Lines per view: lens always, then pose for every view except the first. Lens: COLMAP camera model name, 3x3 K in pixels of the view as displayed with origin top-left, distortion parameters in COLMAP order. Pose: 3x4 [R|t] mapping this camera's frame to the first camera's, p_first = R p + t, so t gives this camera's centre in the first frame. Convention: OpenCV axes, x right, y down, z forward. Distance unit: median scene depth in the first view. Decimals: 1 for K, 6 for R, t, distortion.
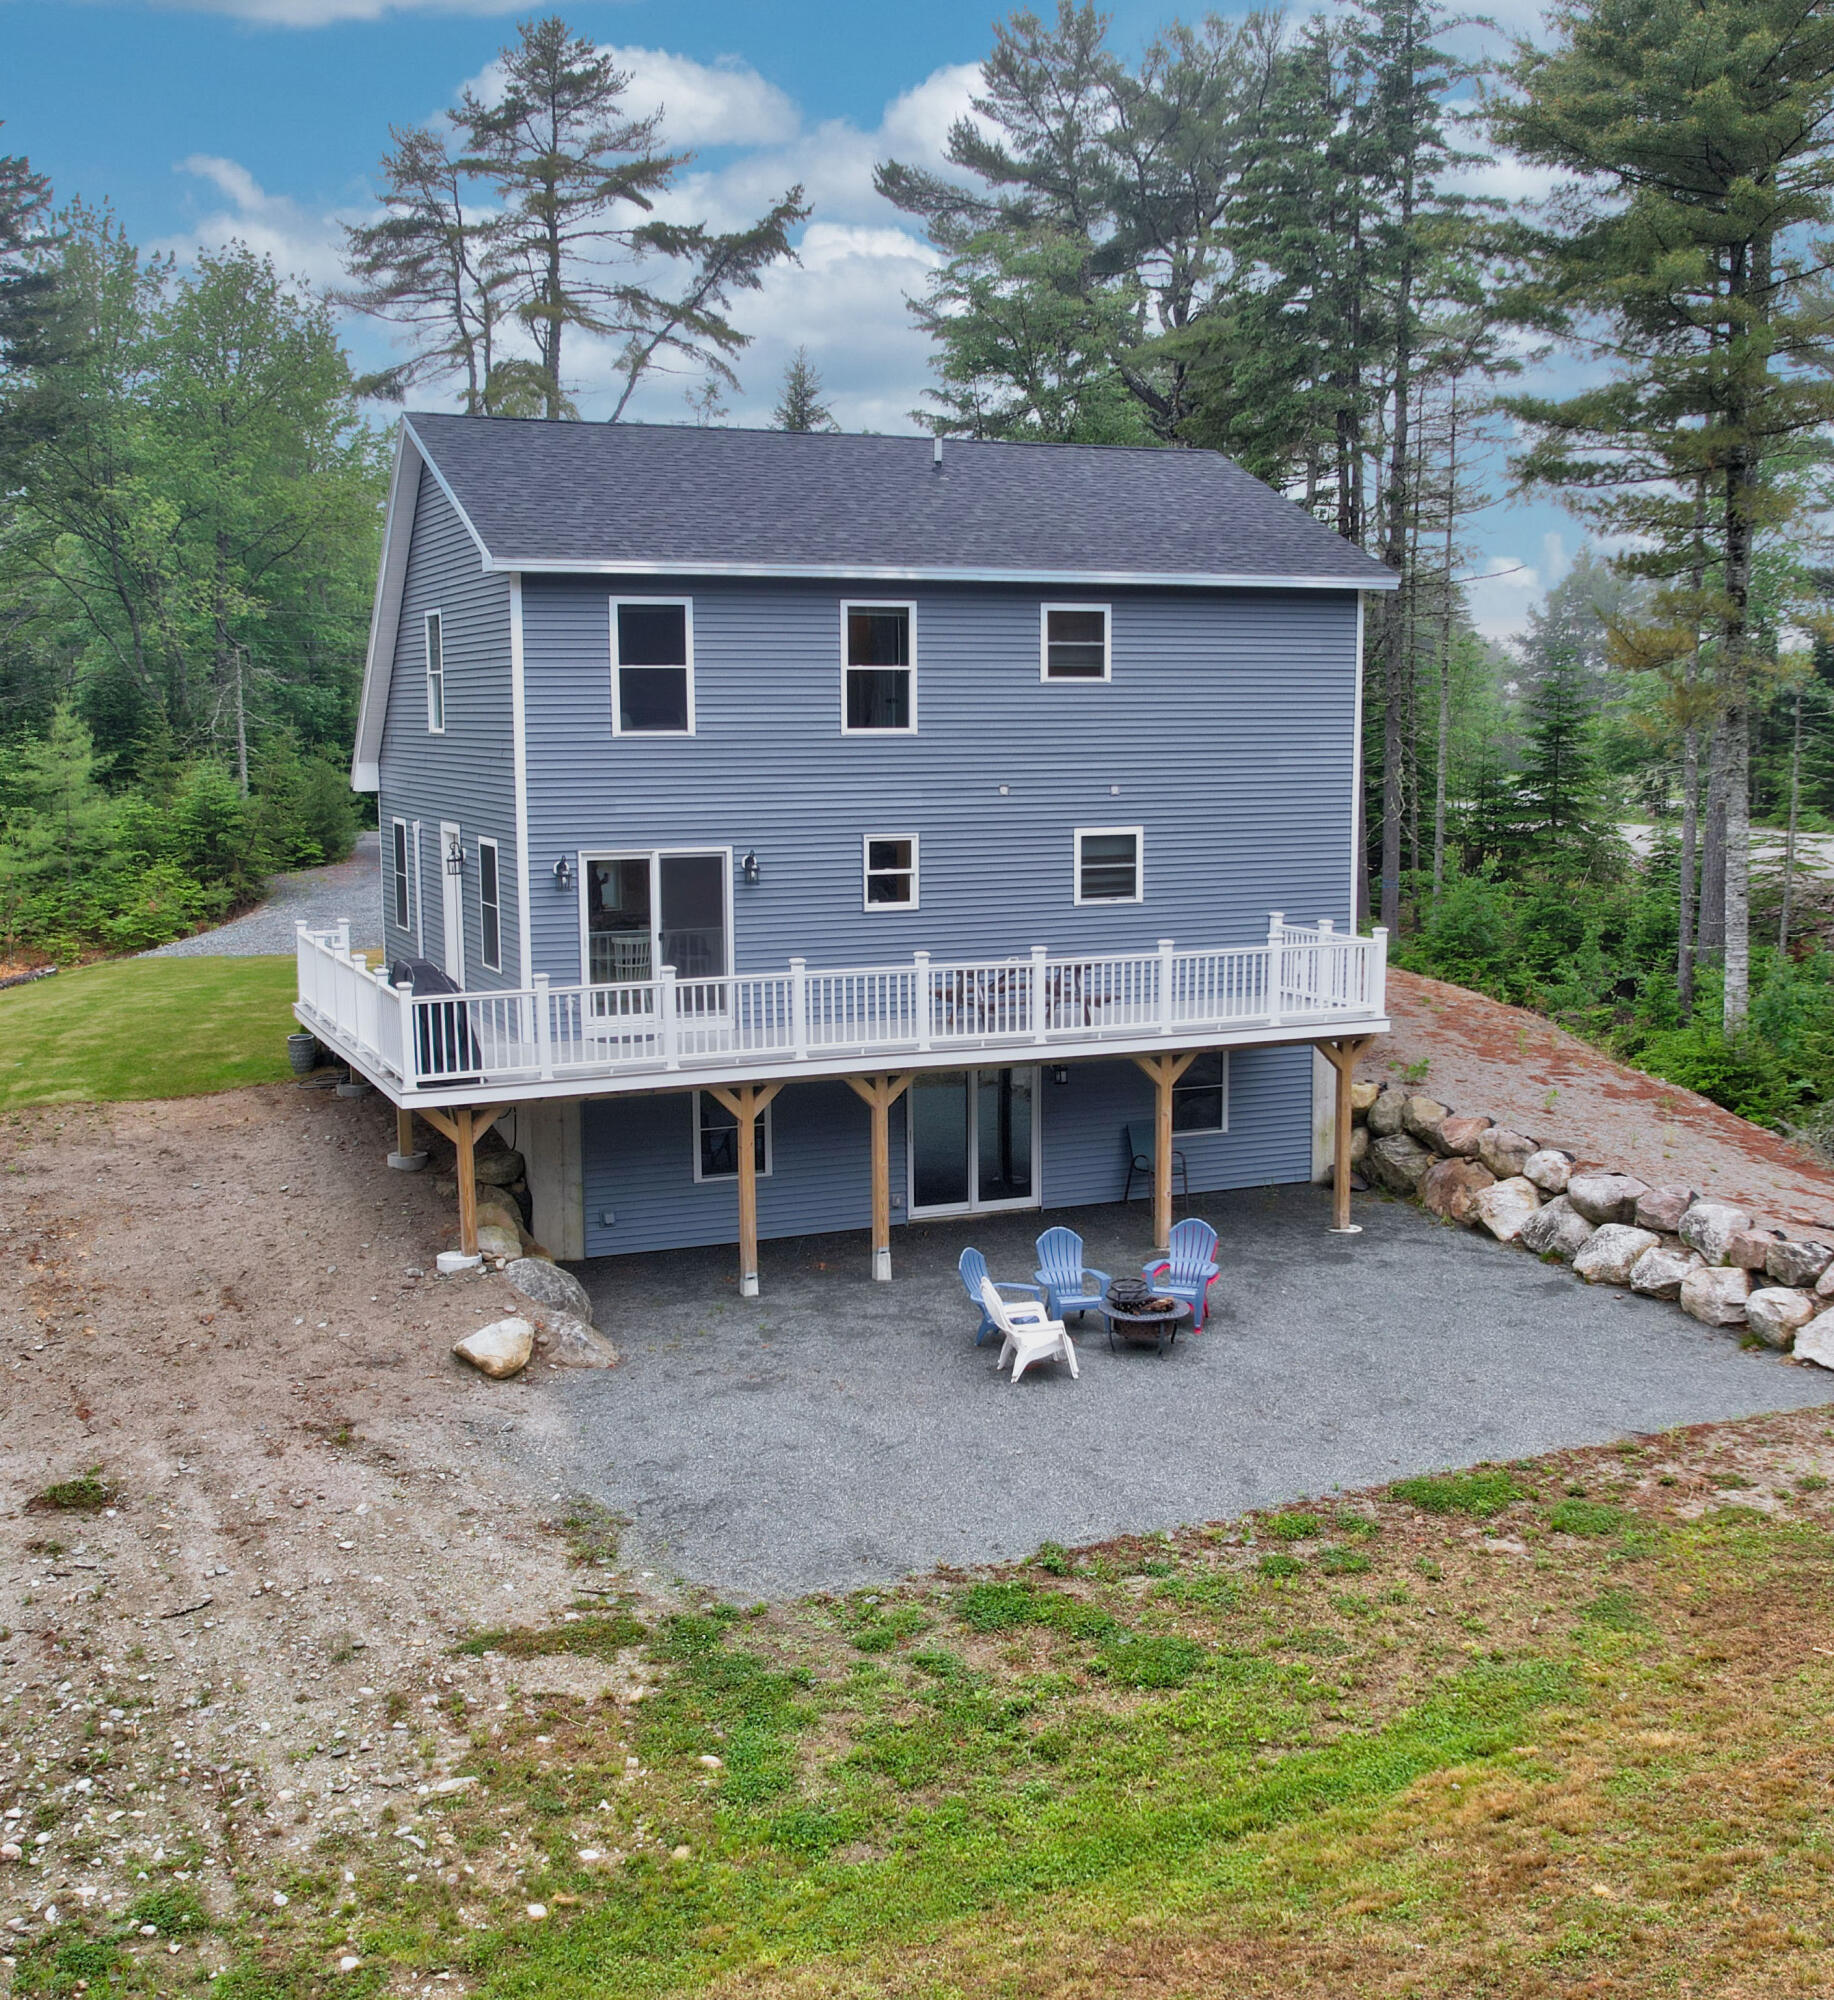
lens RADIAL K [[2295.6, 0, 998.8], [0, 2295.6, 1005.6], [0, 0, 1]] dist [-0.043446, -0.024910]
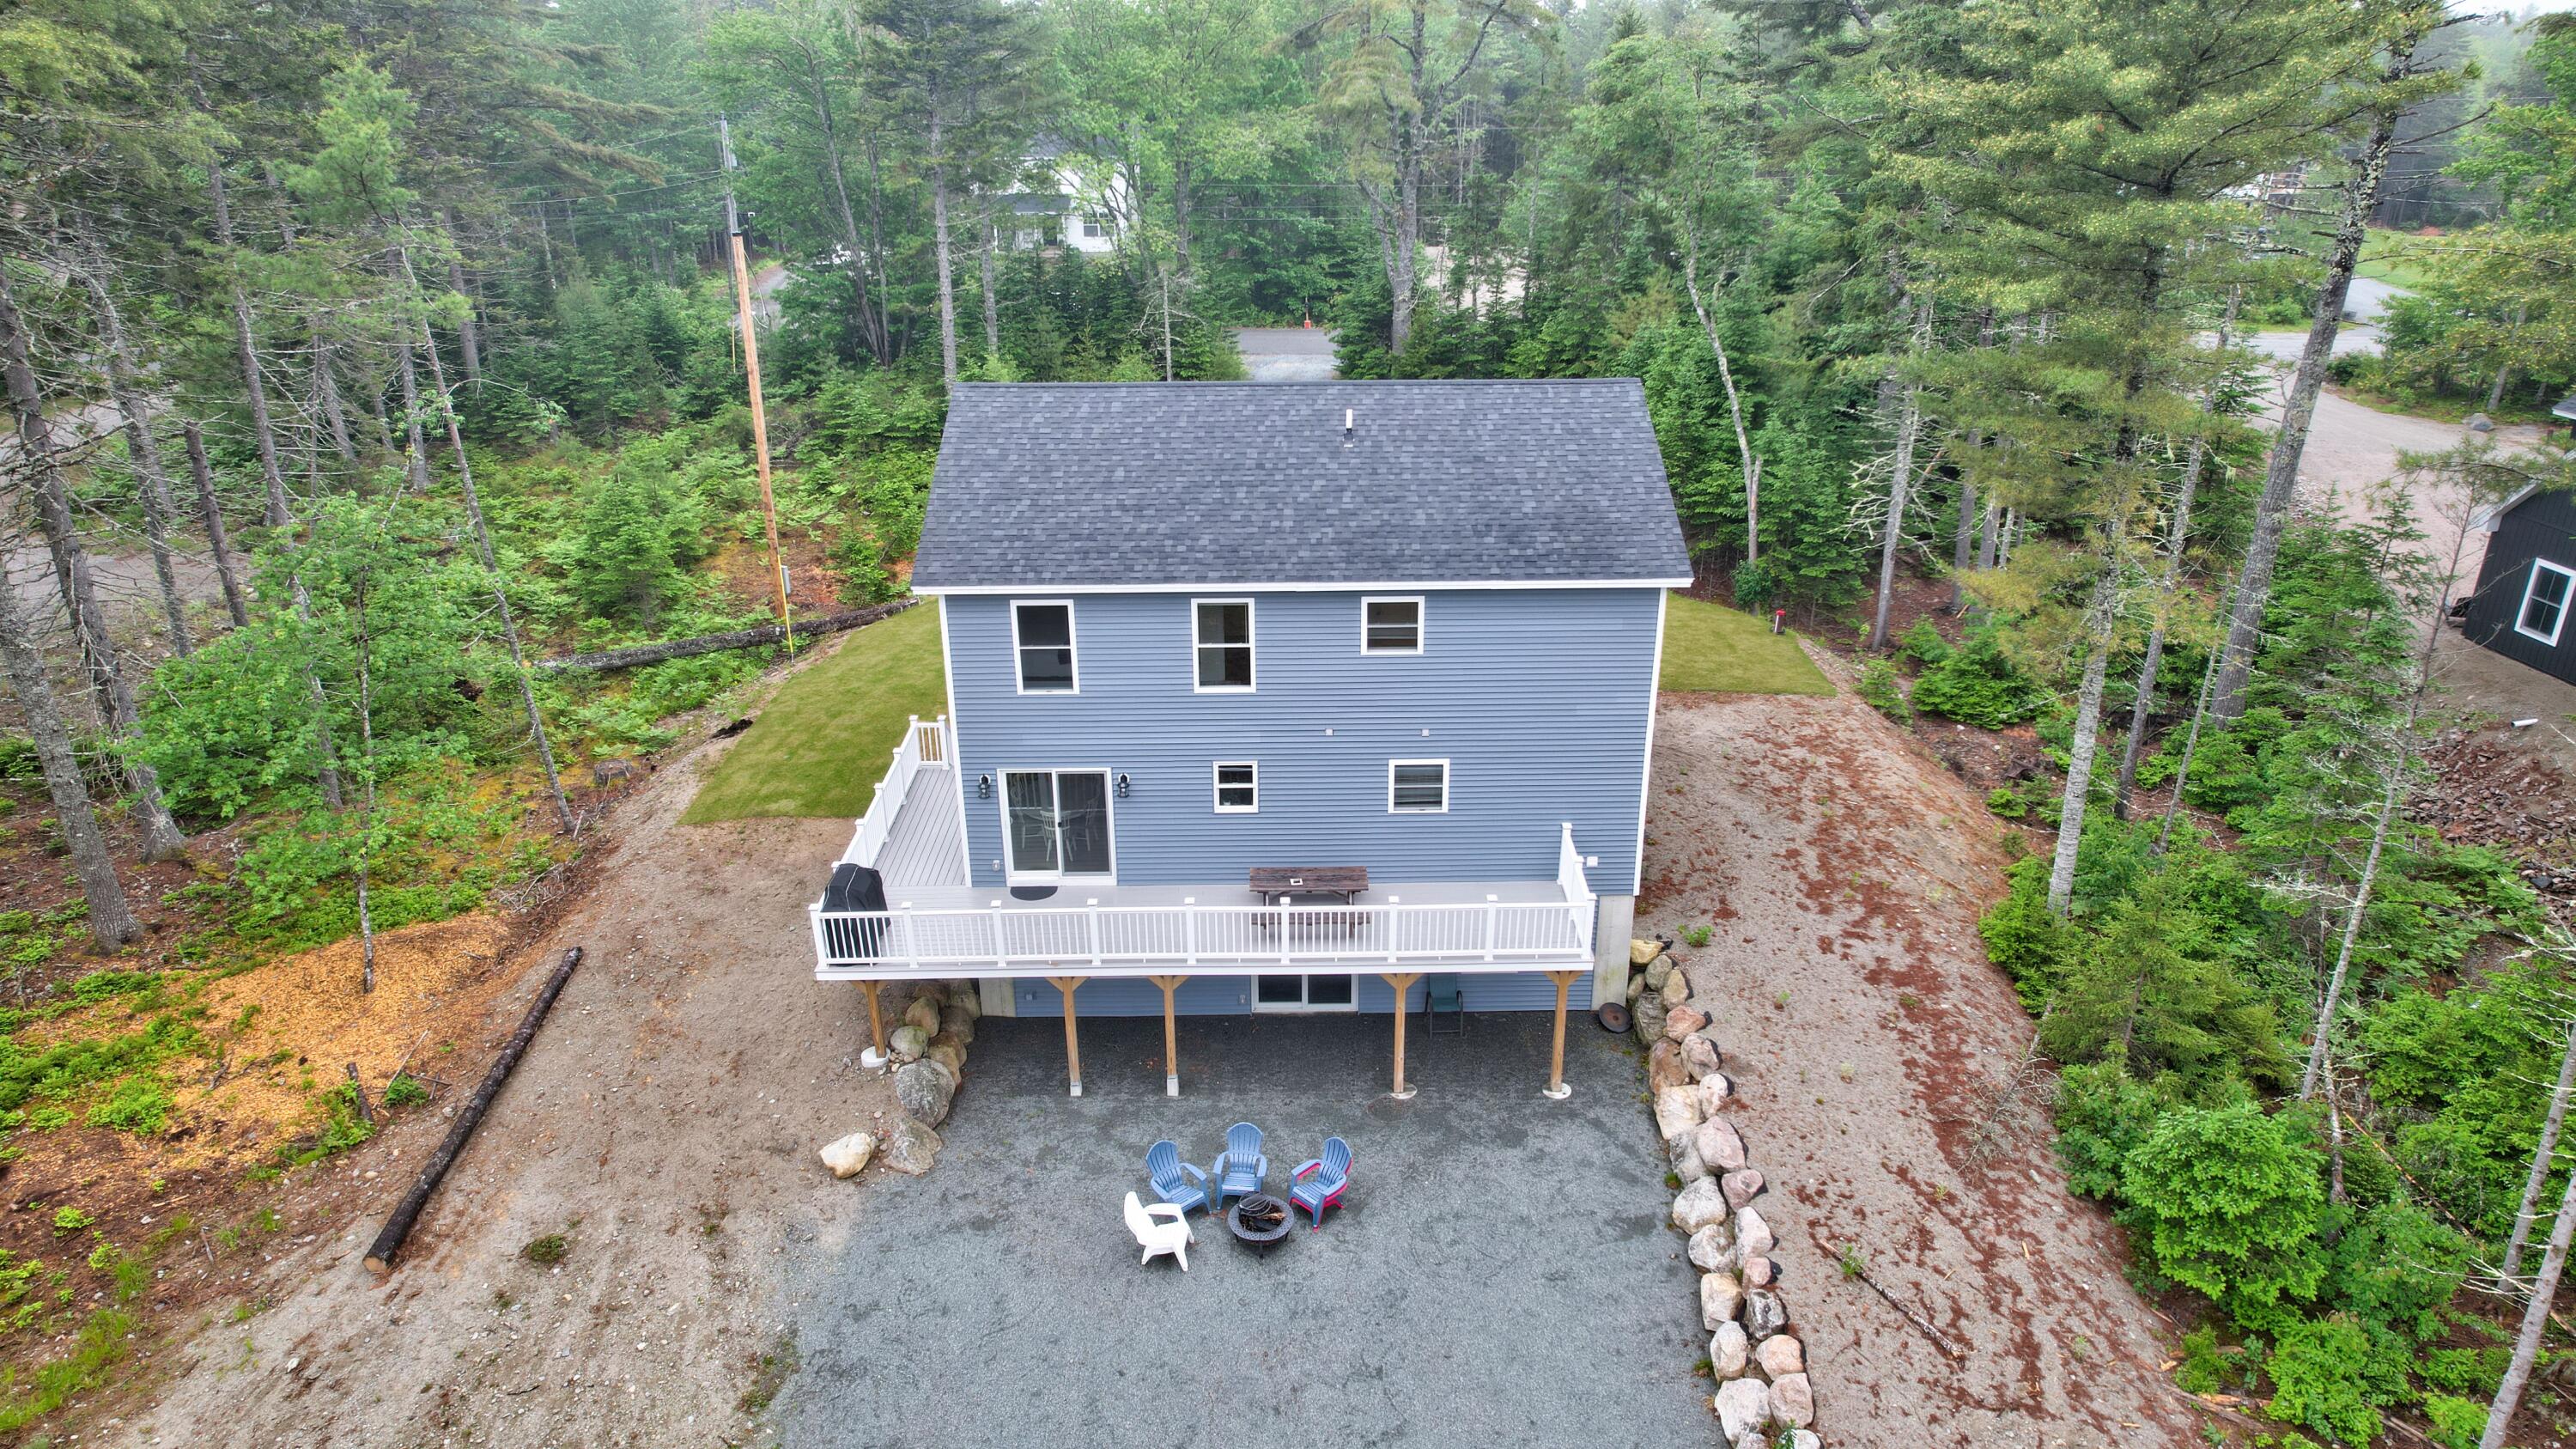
lens RADIAL K [[1658.8, 0, 1306.1], [0, 1658.8, 714.7], [0, 0, 1]] dist [-0.095590, 0.080411]
pose [[0.911486, 0.160047, -0.378917, 0.411872], [-0.052503, 0.958931, 0.278738, -0.434757], [0.407966, -0.234172, 0.882455, 0.200890]]
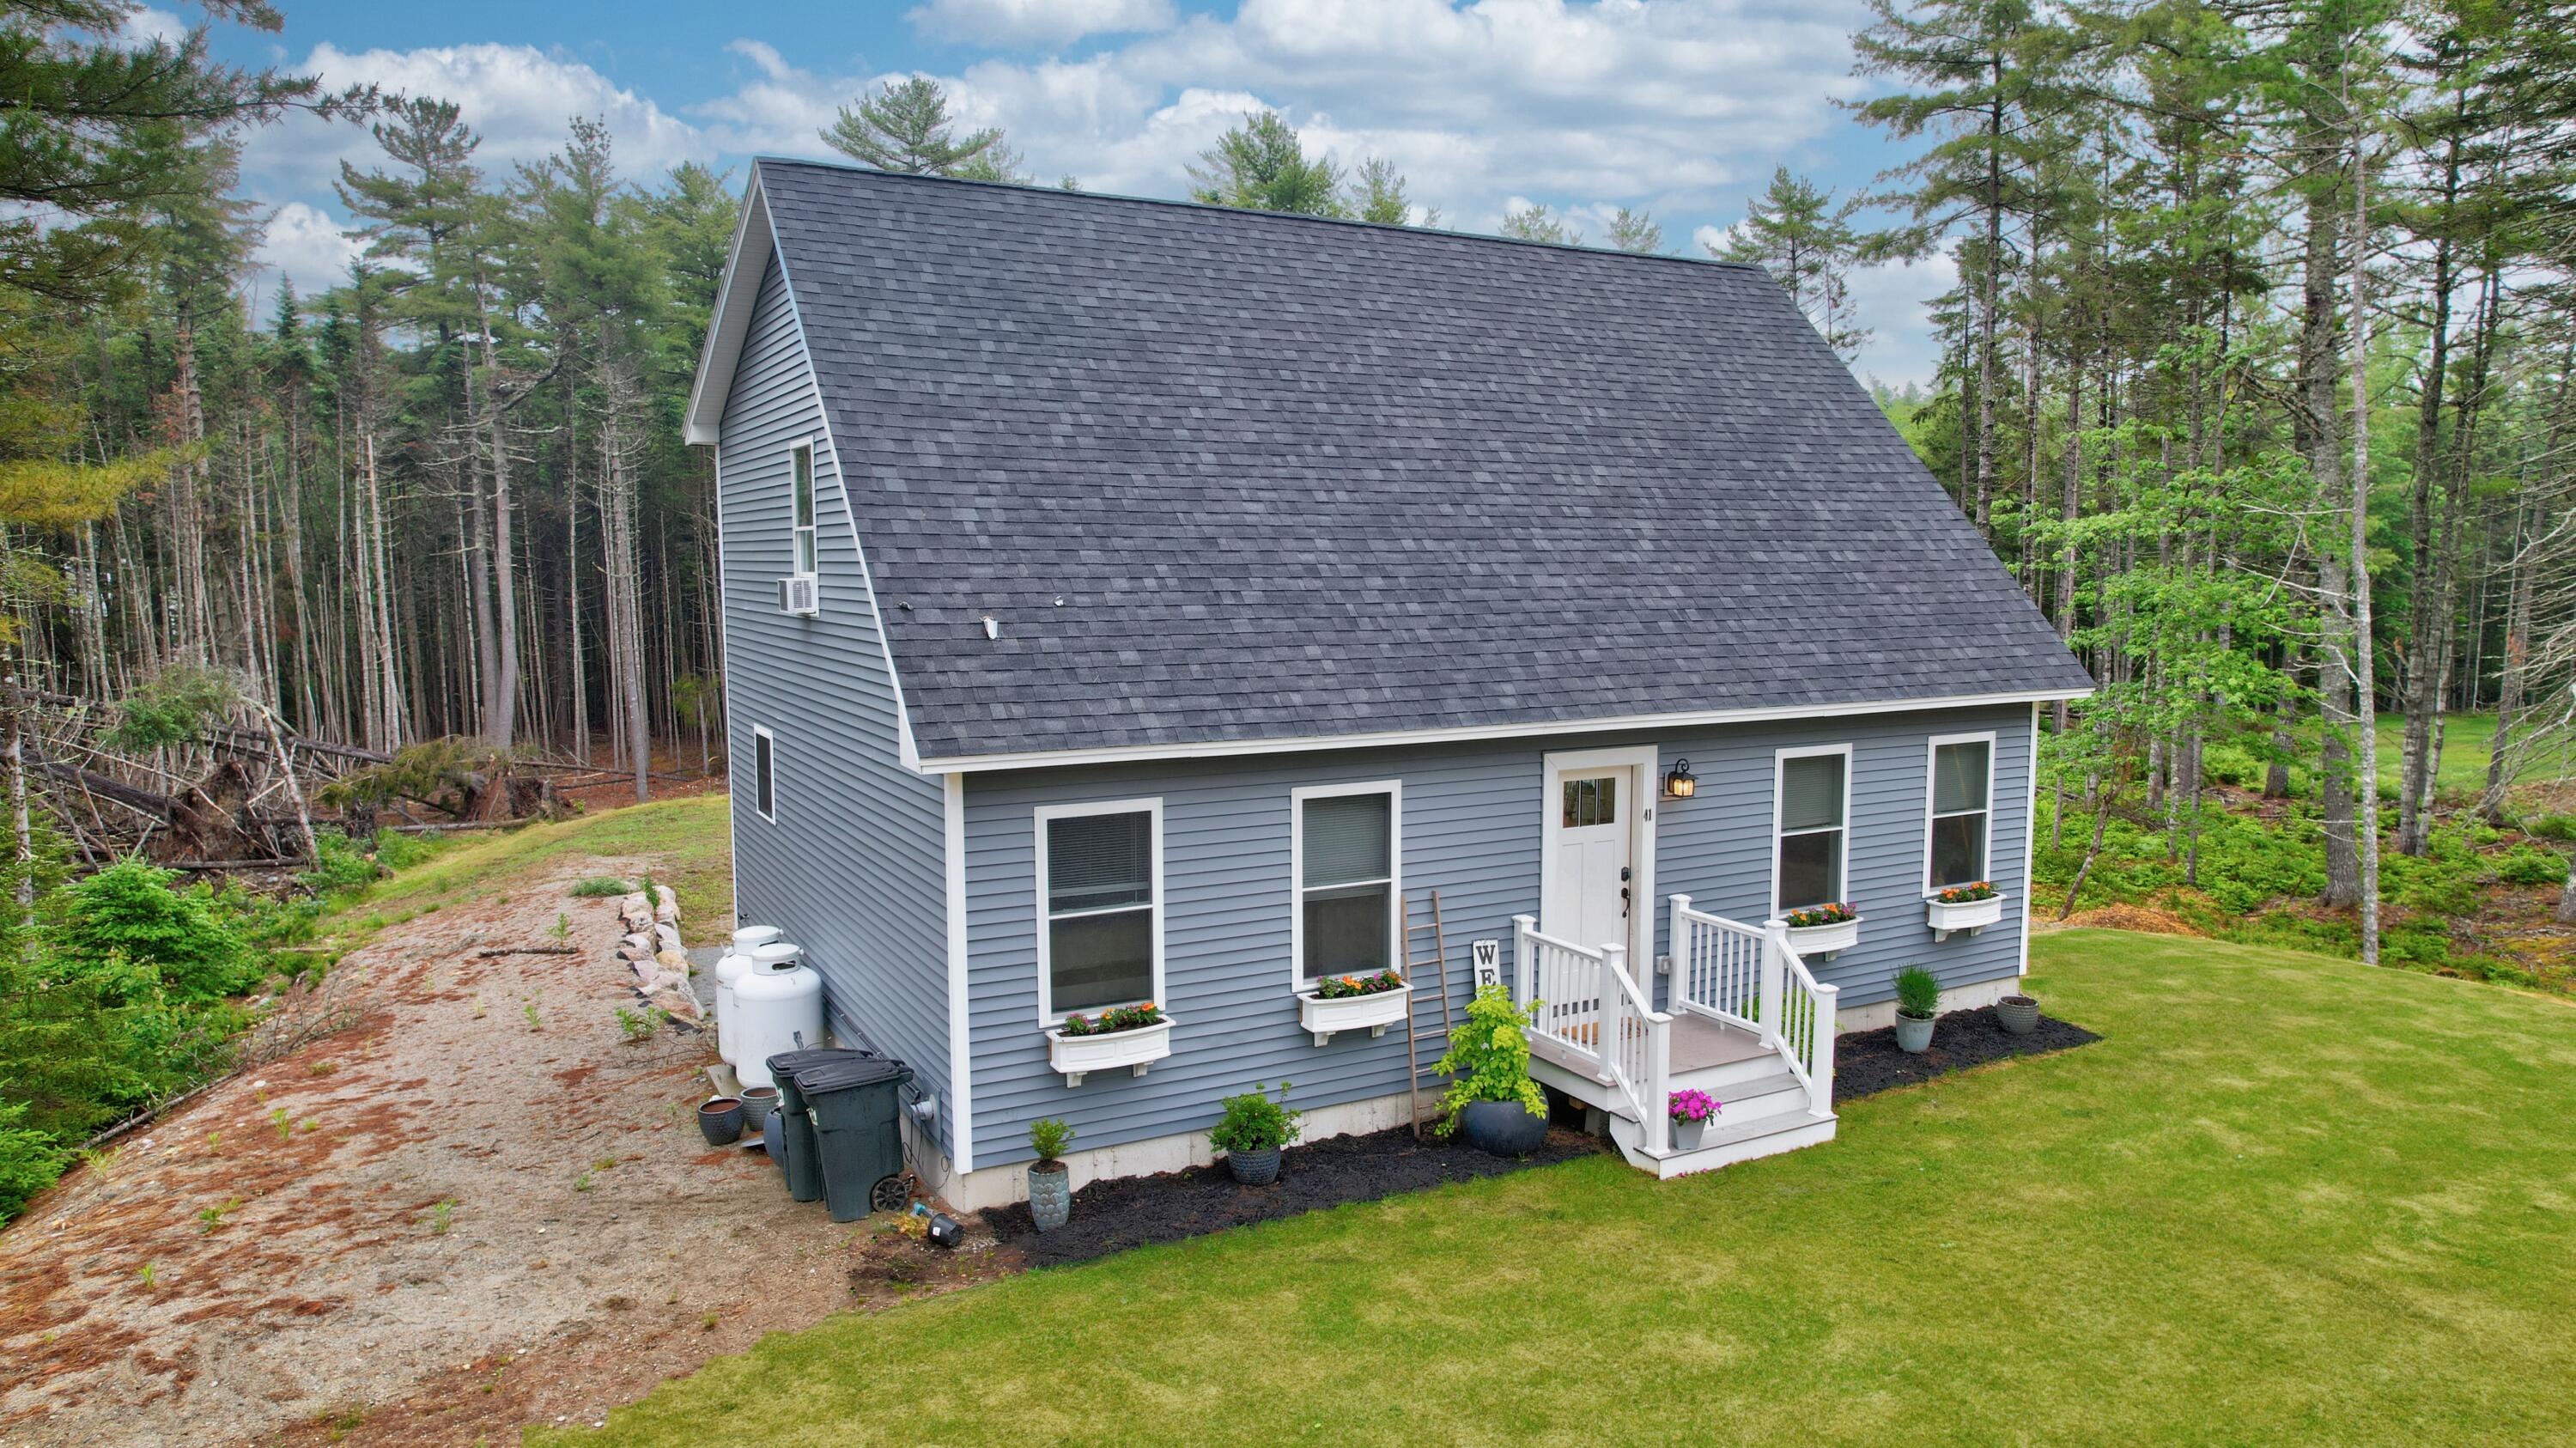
lens RADIAL K [[1658.7, 0, 1306.1], [0, 1658.7, 714.2], [0, 0, 1]] dist [-0.095590, 0.080411]
pose [[-0.998365, 0.011787, -0.055937, -0.033572], [-0.001126, 0.974266, 0.225398, -0.280516], [0.057155, 0.225093, -0.972660, 2.083976]]
